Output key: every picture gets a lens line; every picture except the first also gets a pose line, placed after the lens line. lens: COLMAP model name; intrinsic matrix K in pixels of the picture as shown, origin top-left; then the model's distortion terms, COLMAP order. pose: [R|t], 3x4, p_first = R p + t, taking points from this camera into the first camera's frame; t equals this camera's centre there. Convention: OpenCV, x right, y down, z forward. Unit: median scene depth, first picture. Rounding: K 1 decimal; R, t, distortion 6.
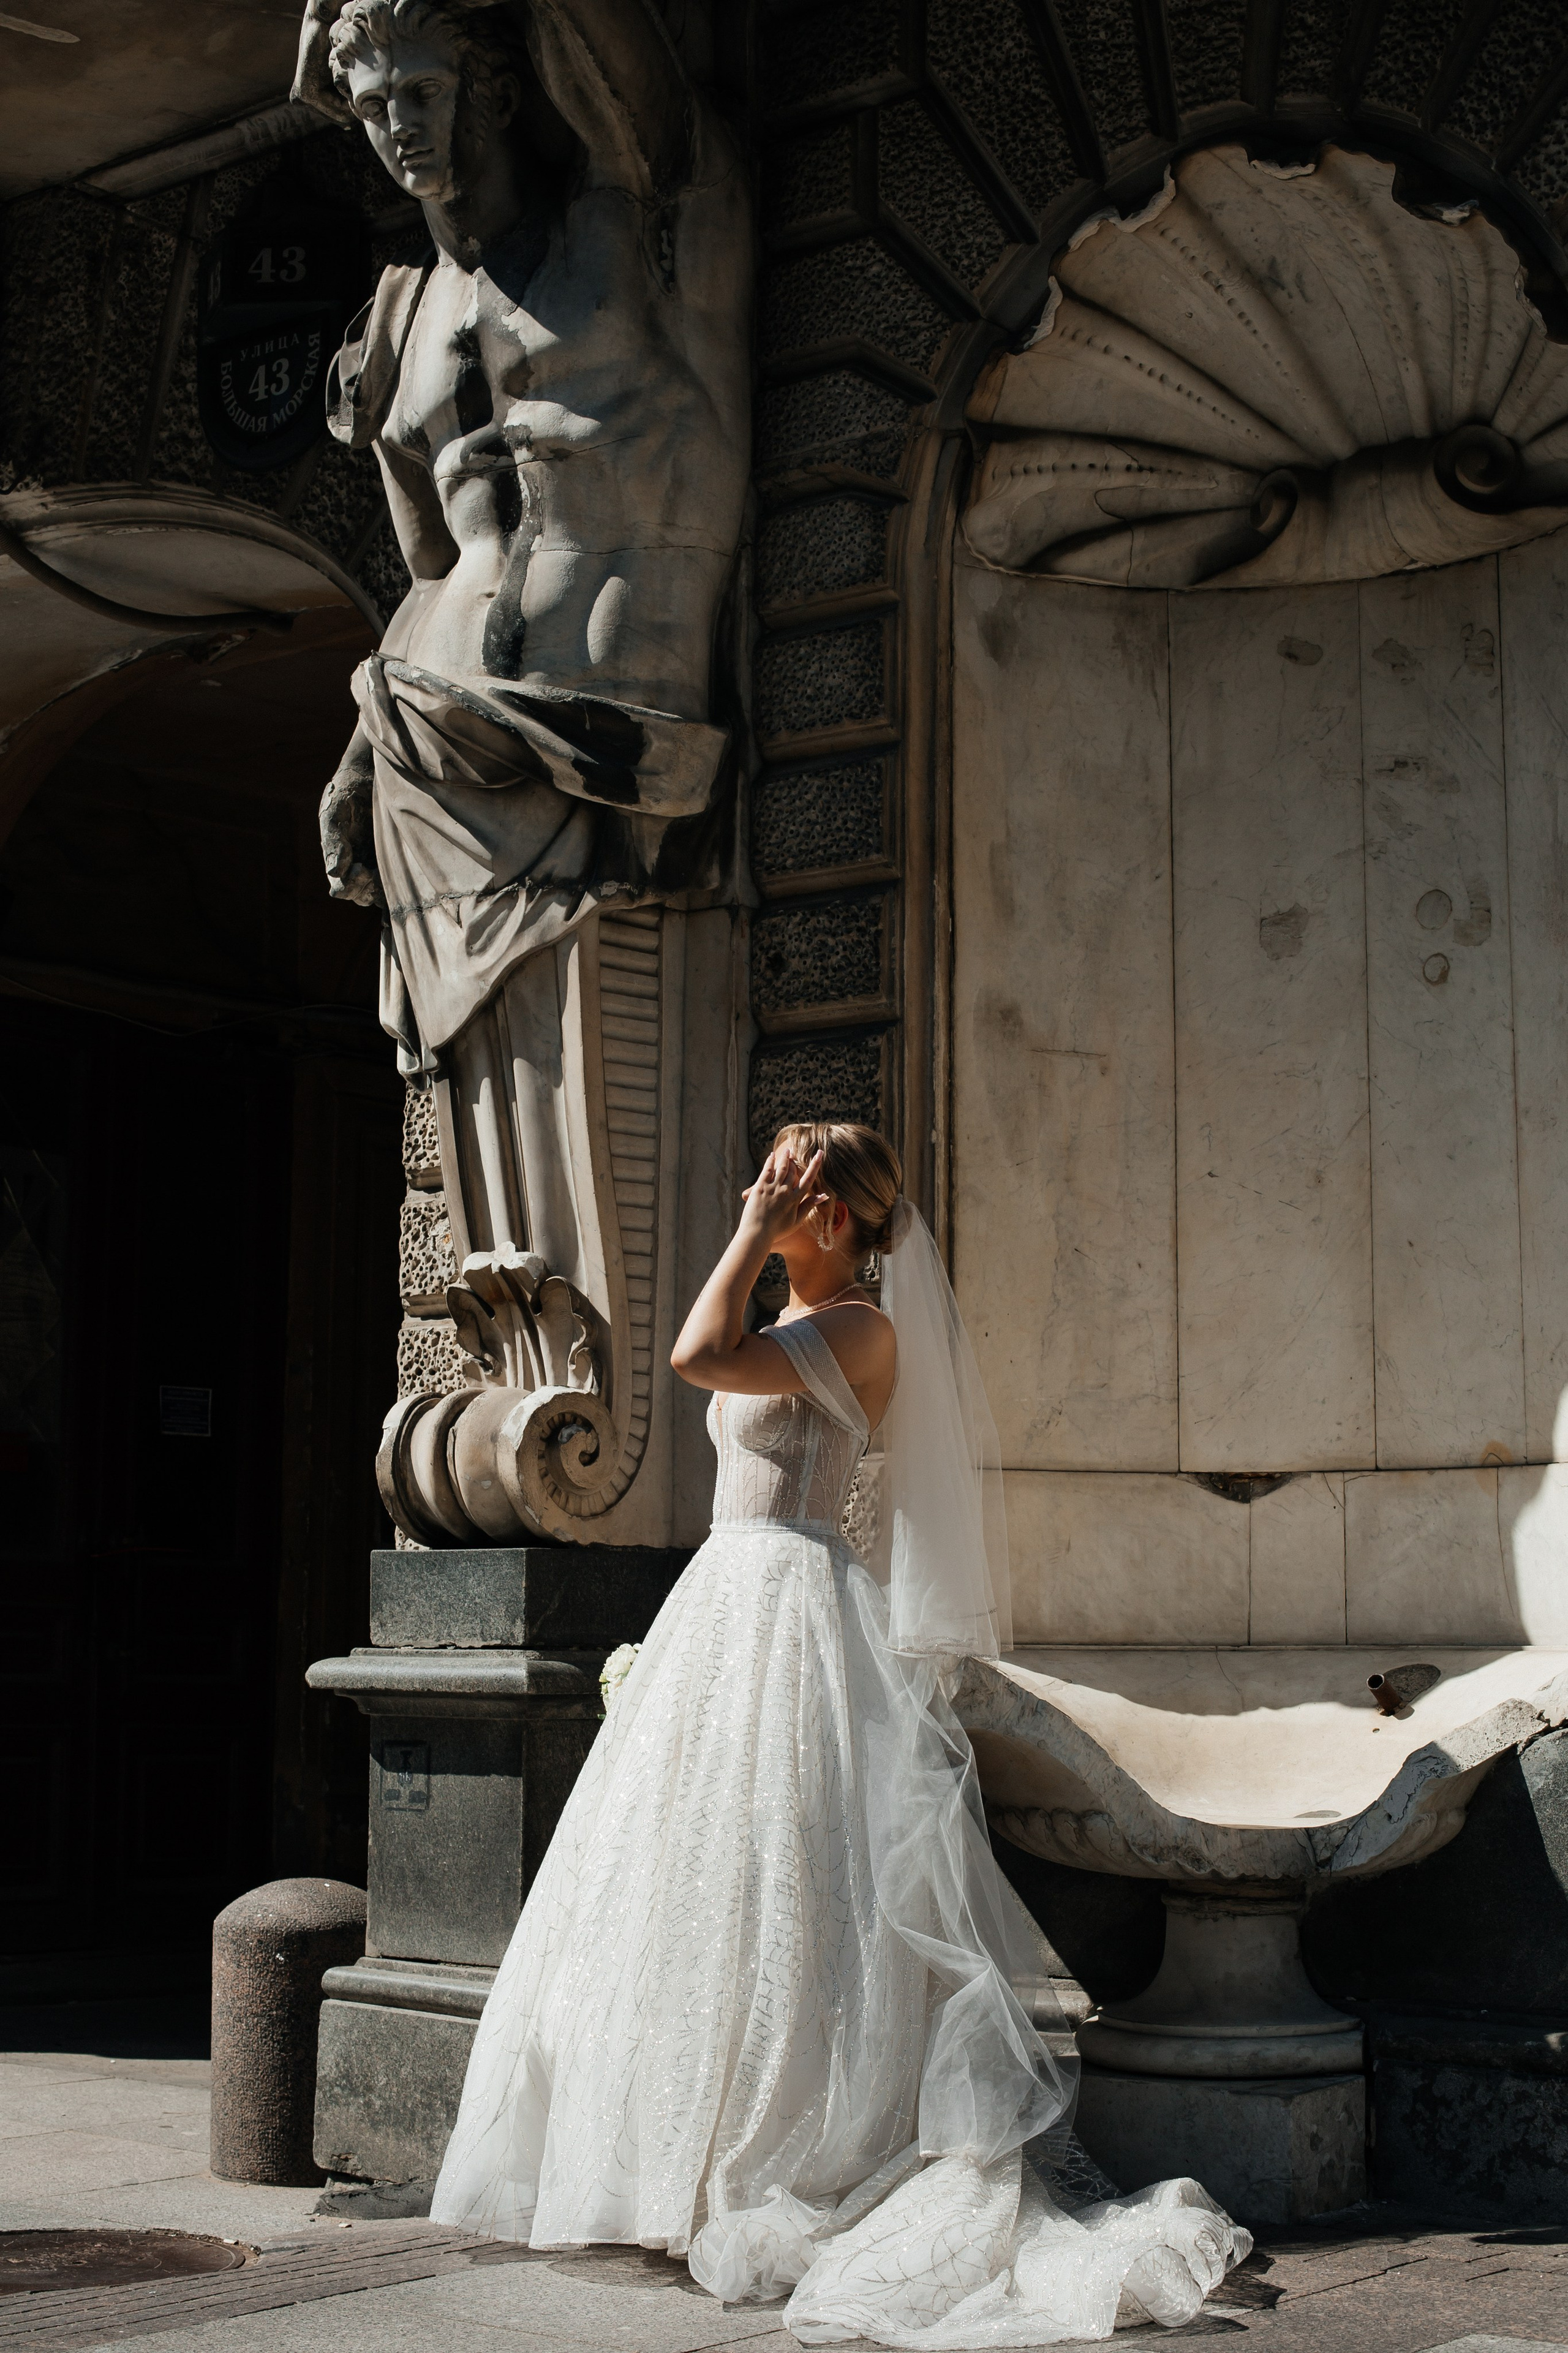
lens RADIAL K [[3498.3, 0, 782.8], [0, 3498.3, 1278.7], [0, 0, 1]] dist [-0.055021, 0.061230]
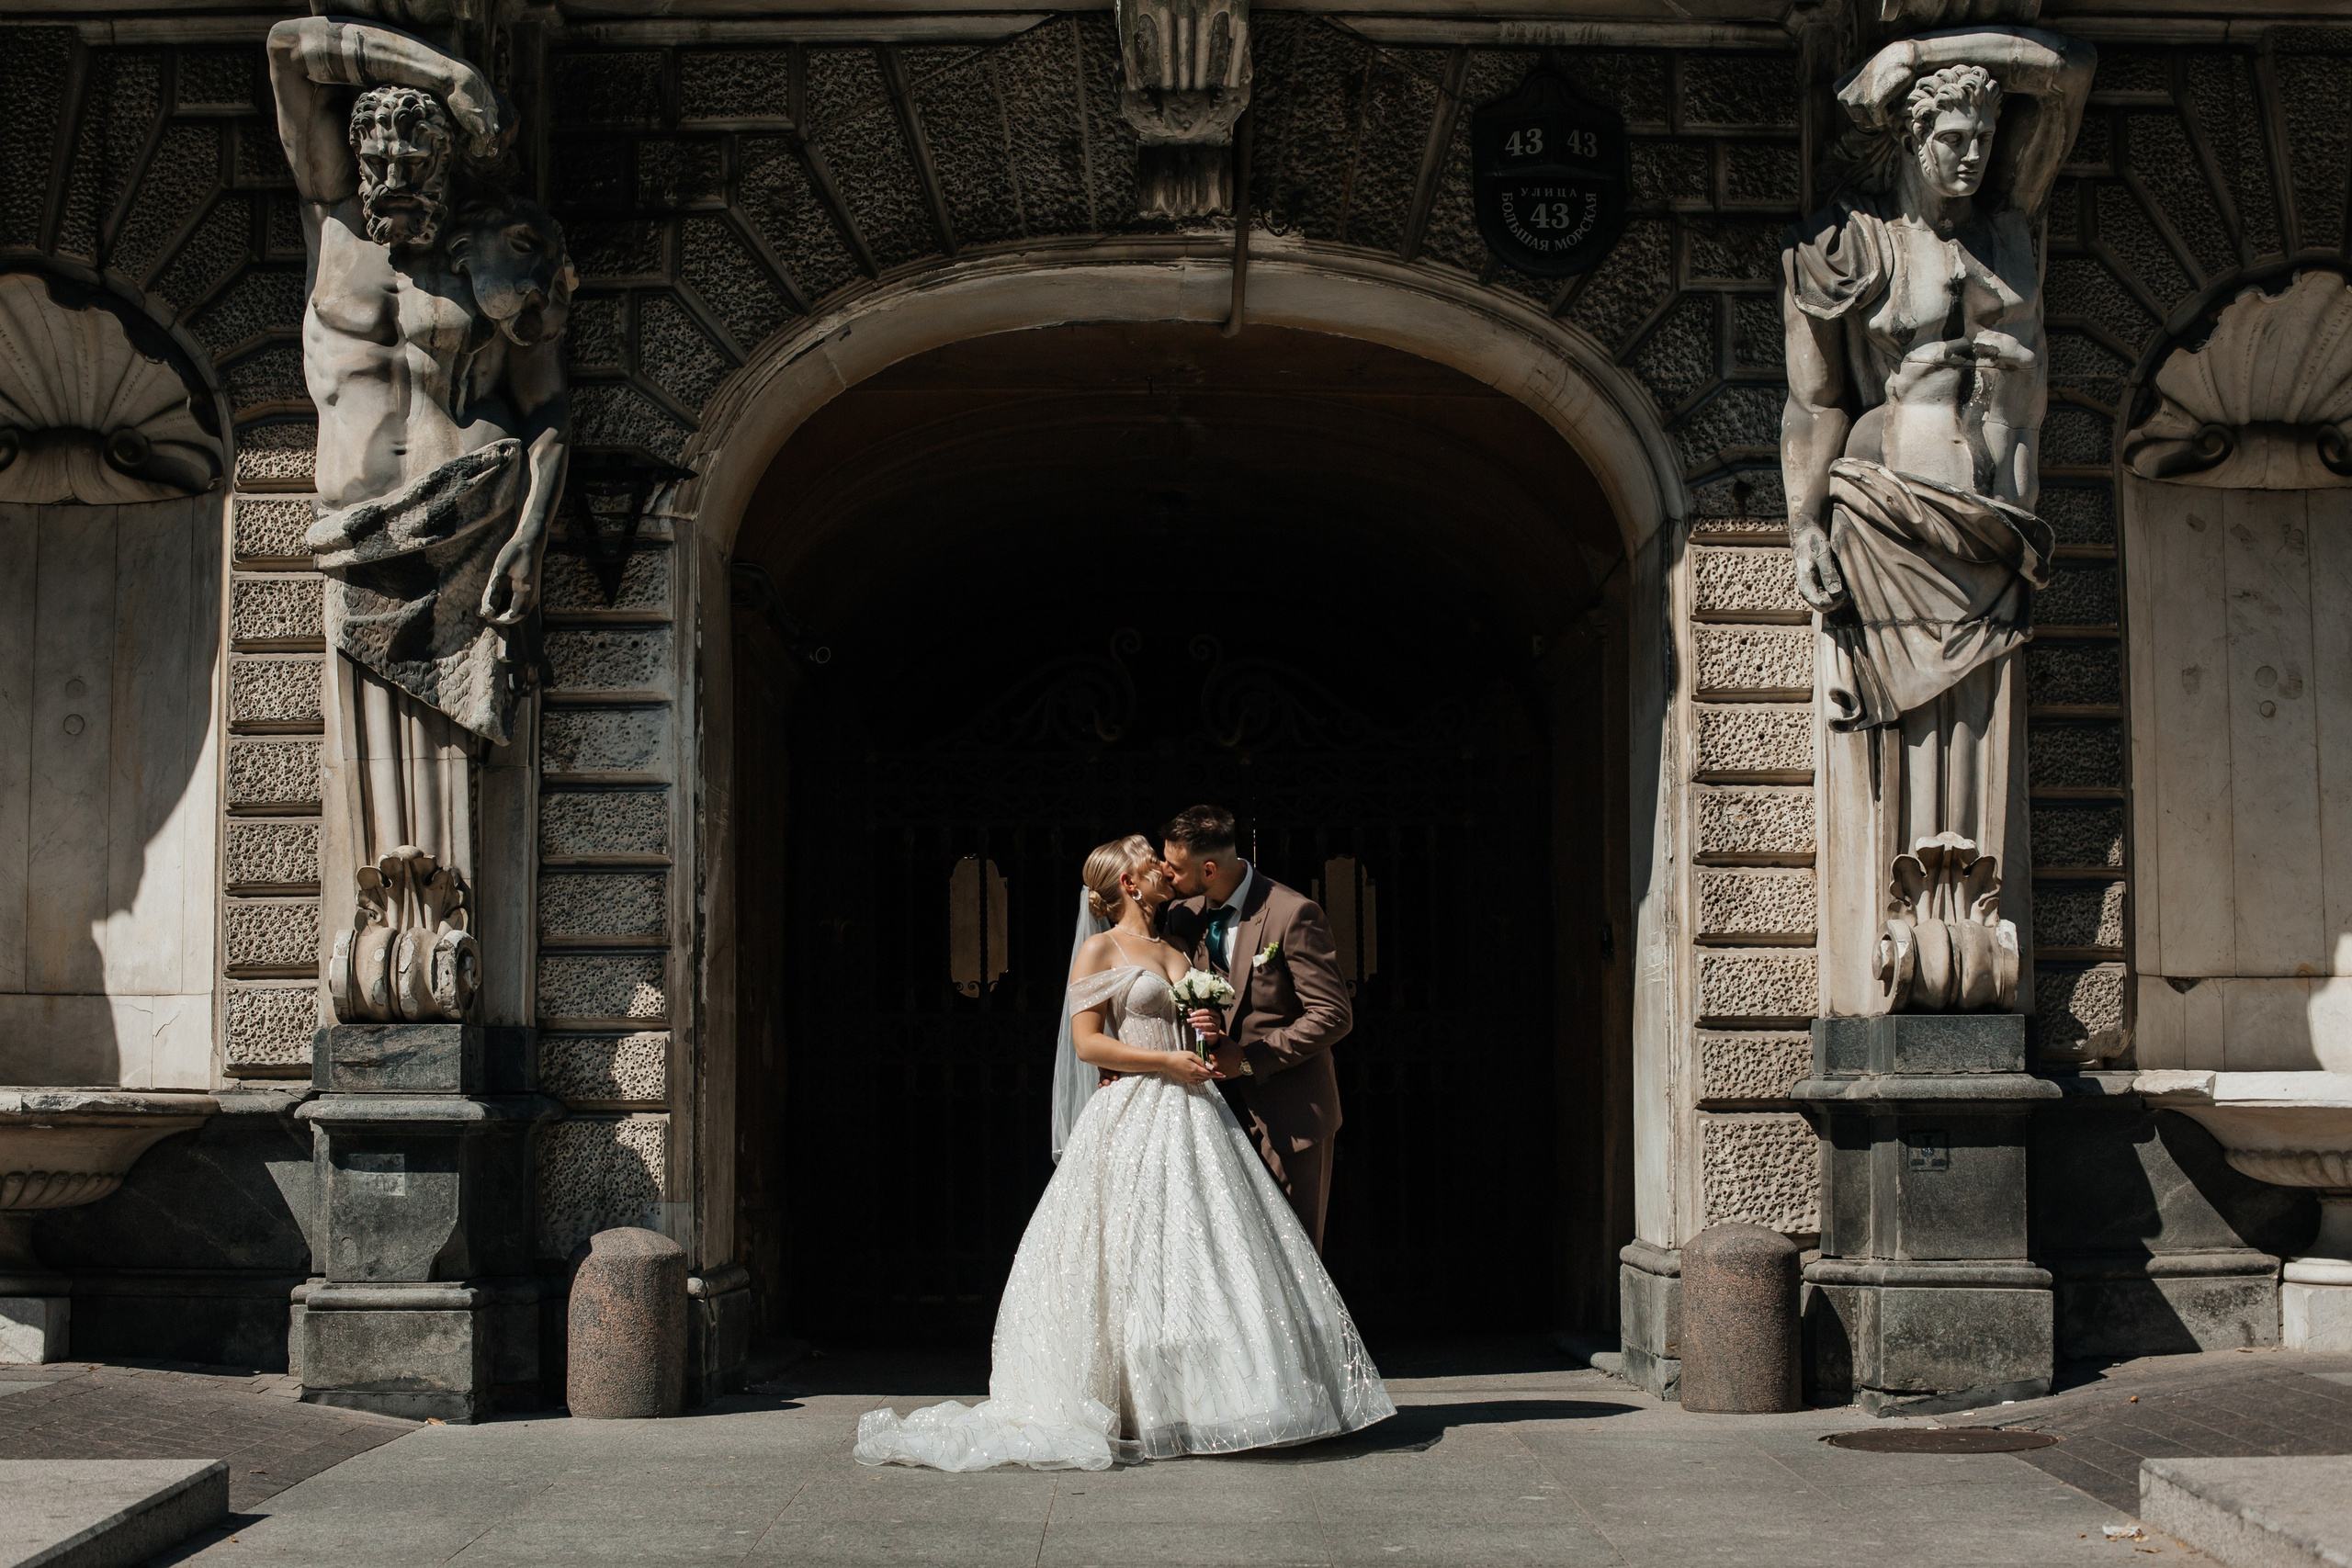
lens RADIAL K [[3315.1, 0, 1208.7], [0, 3315.1, 850.3], [0, 0, 1]] dist [0.000200, 0.024612]
pose [[0.746337, 0.041638, 0.664265, -1.397645], [-0.061098, 0.998113, 0.006082, 0.010253], [-0.662759, -0.045124, 0.747472, 0.048813]]
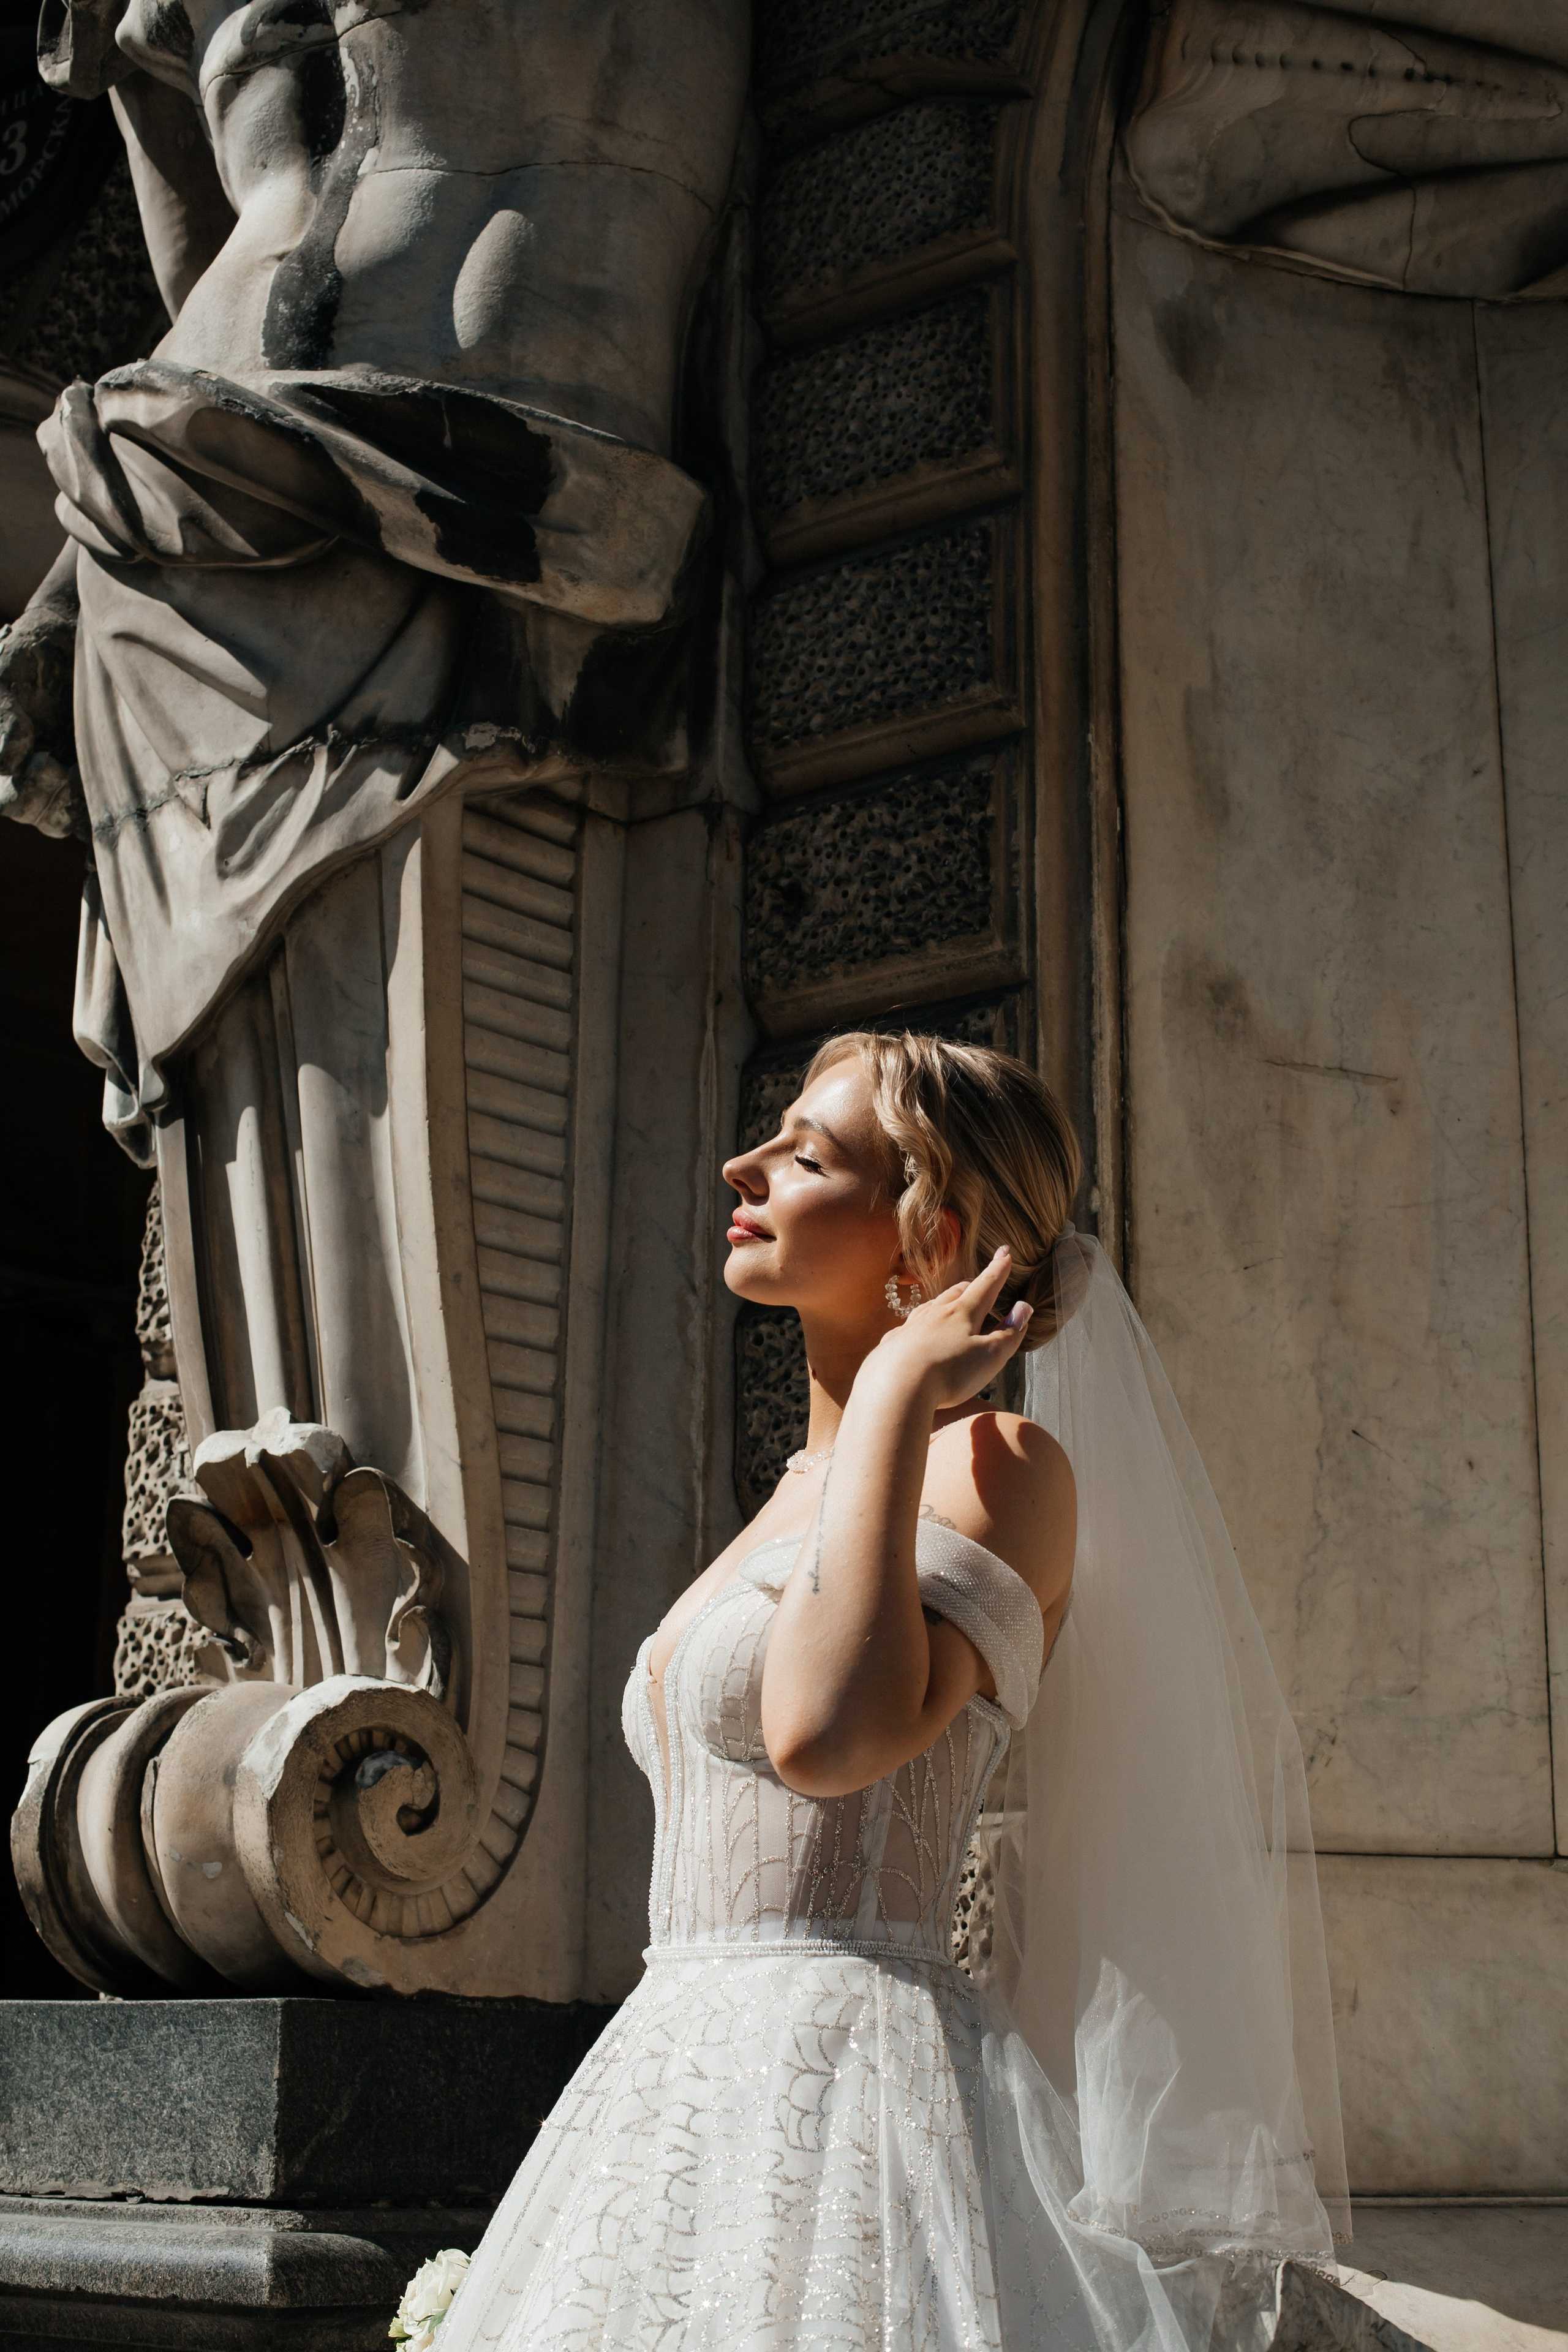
lens RADIAL K [[3419.7, 0, 786.6], [0, 3419.7, 1219.0], [0, 0, 1]] dist [-0.122522, 0.058390]
pose [[0.999835, 0.008463, 0.016053, -0.010720], [-0.005856, 0.987742, -0.155987, 0.040967], [-0.017176, 0.155867, 0.987629, 0.489398]]
